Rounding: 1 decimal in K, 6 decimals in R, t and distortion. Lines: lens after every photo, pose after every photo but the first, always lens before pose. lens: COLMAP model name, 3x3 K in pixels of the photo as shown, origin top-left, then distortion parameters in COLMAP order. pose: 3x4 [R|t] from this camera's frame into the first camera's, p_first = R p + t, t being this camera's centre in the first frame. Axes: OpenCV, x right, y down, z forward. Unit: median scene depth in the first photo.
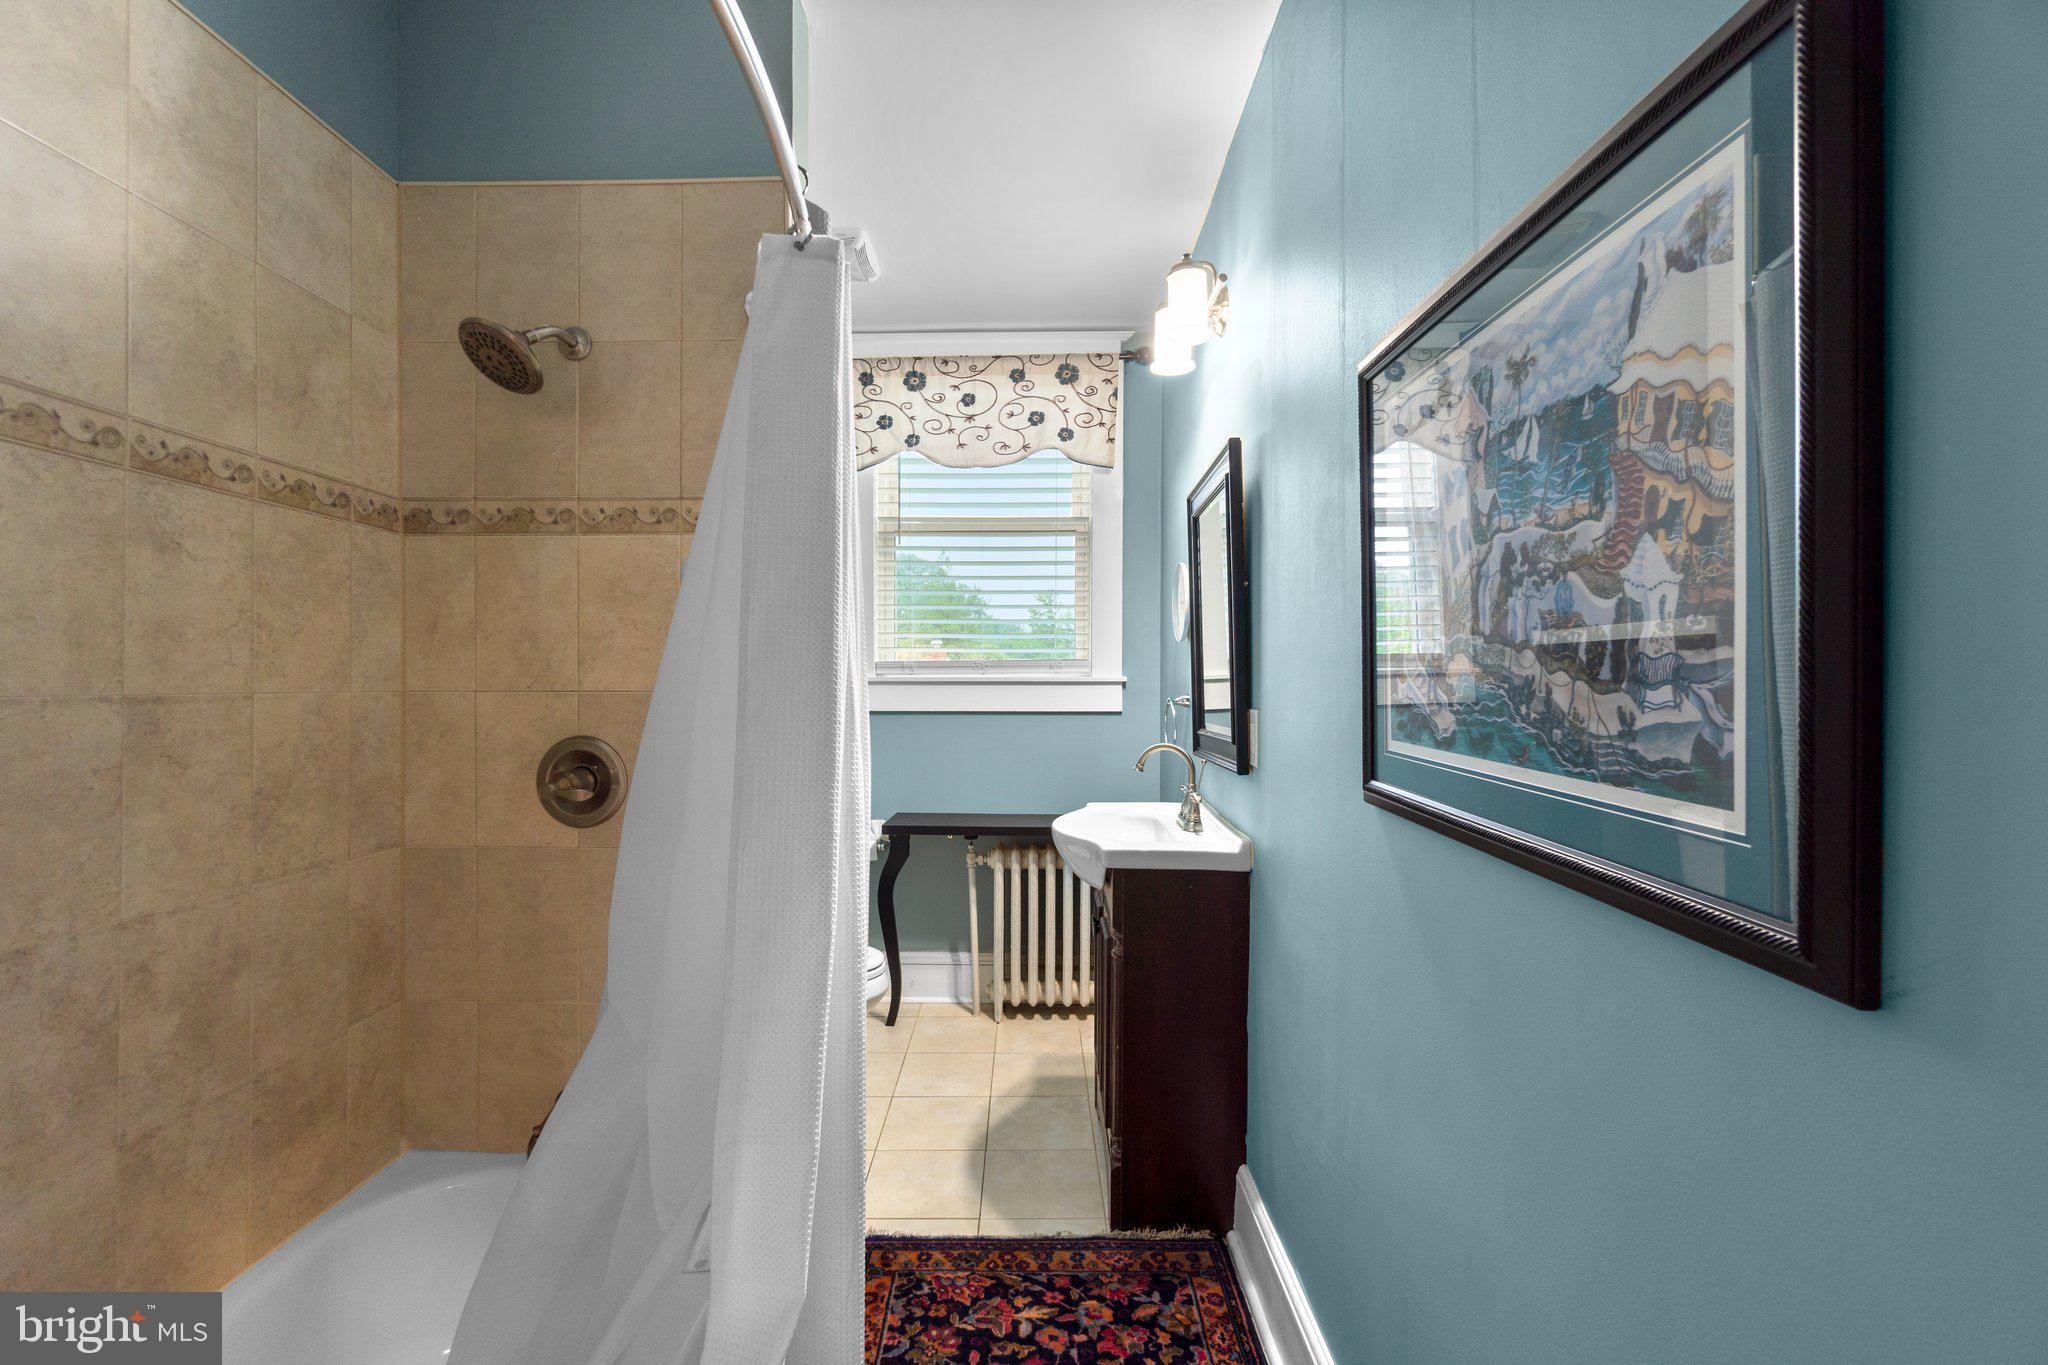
lens RADIAL K [[889.7, 0, 1014.6], [0, 889.7, 674.8], [0, 0, 1]] dist [0.000327, 0.000230]
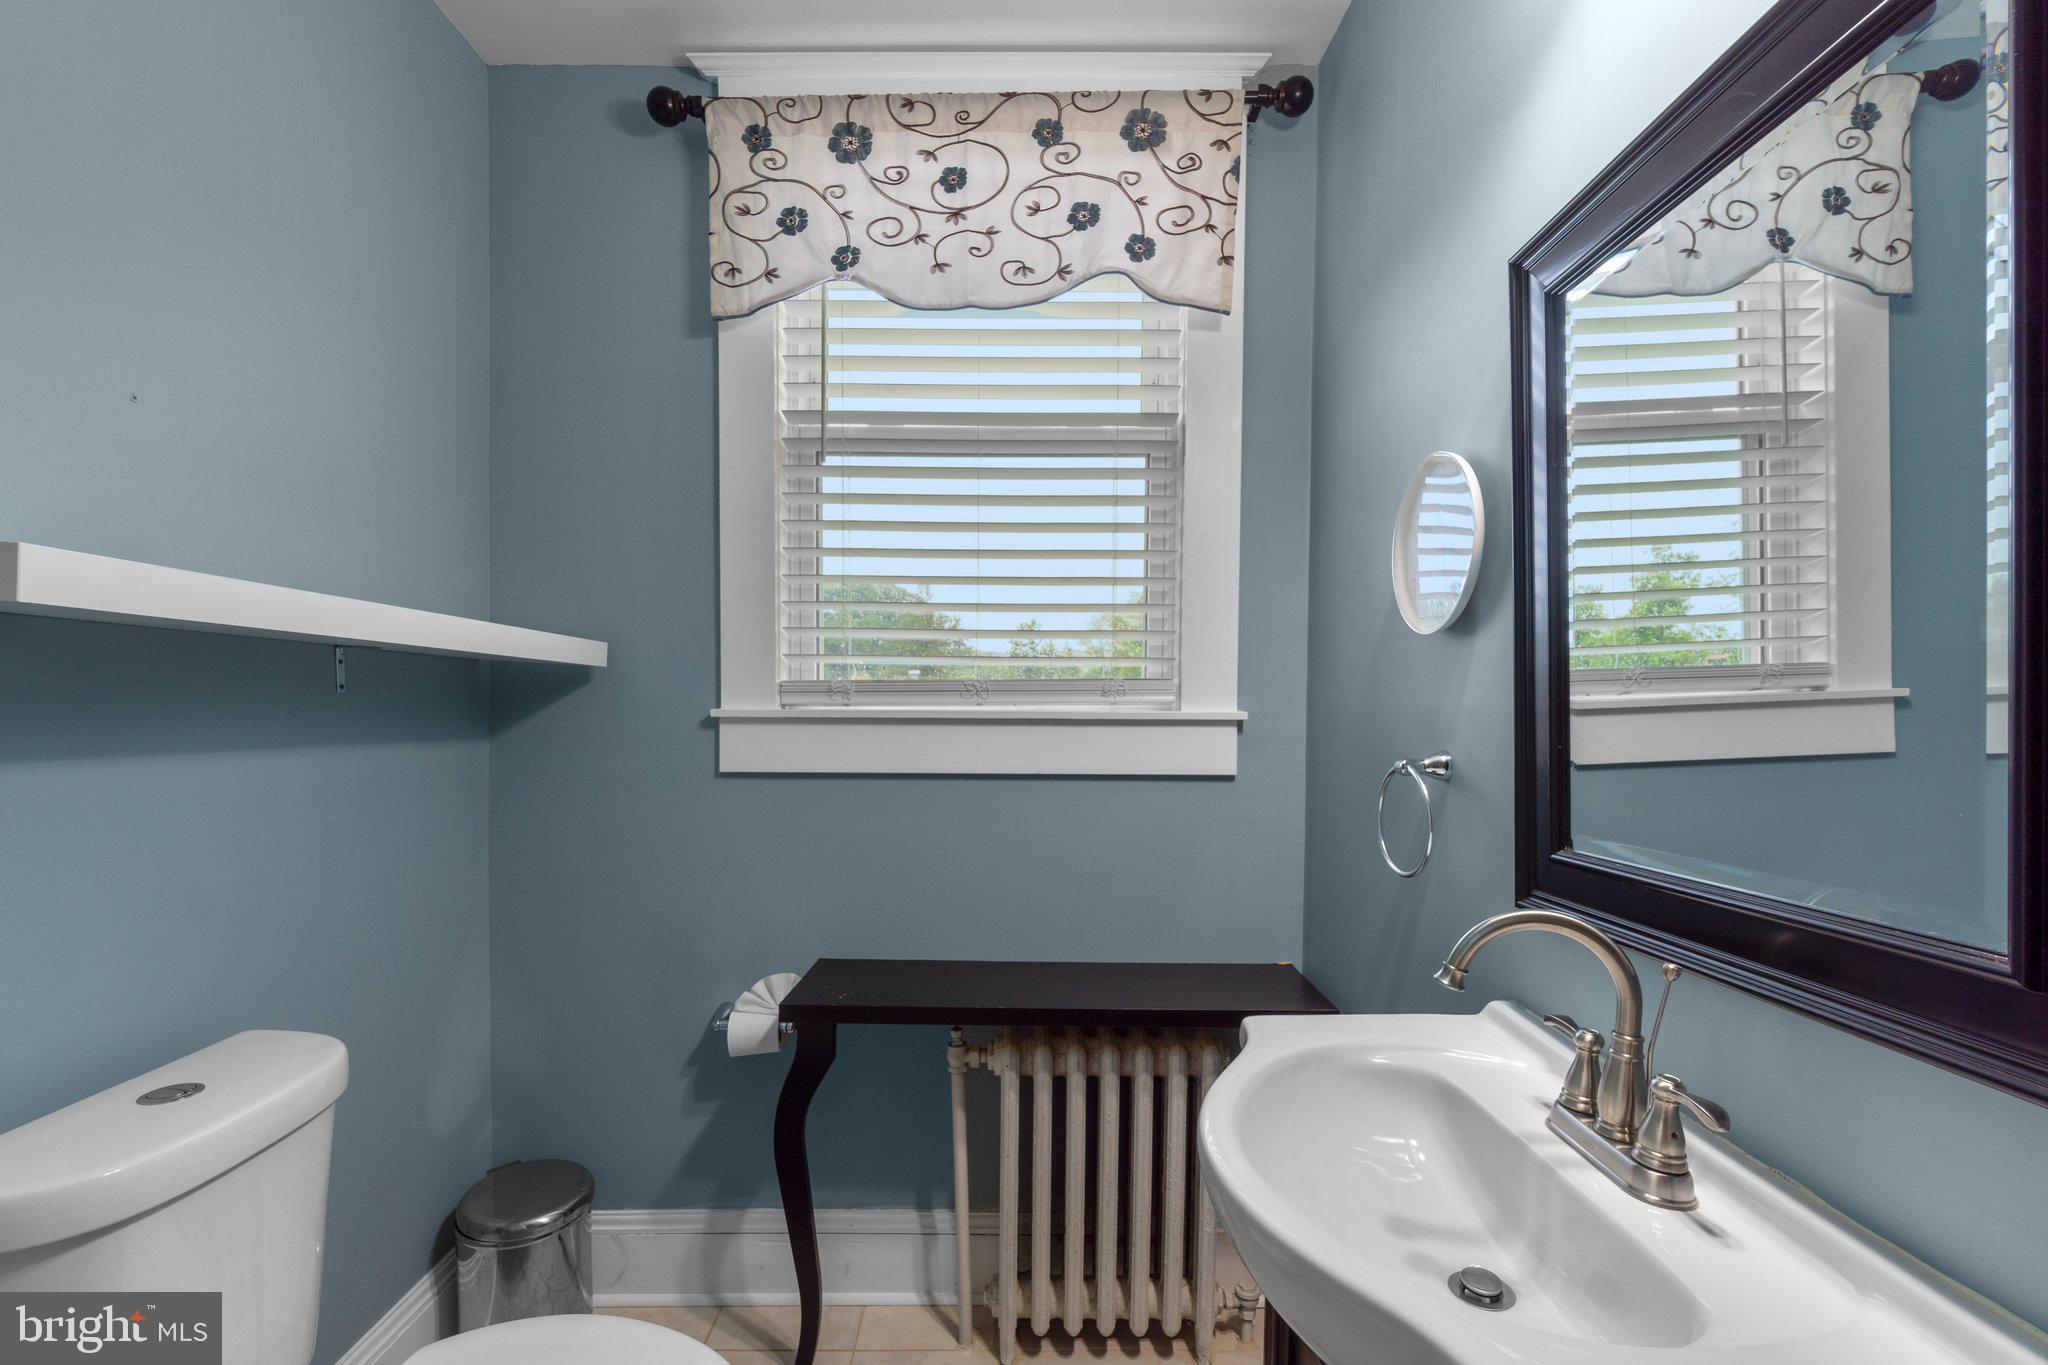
lens RADIAL K [[889.7, 0, 1038.4], [0, 889.7, 697.6], [0, 0, 1]] dist [0.000327, 0.000230]
pose [[0.998885, 0.001972, 0.047159, -0.026171], [-0.001611, 0.999969, -0.007699, -0.001007], [-0.047173, 0.007615, 0.998858, 0.477110]]
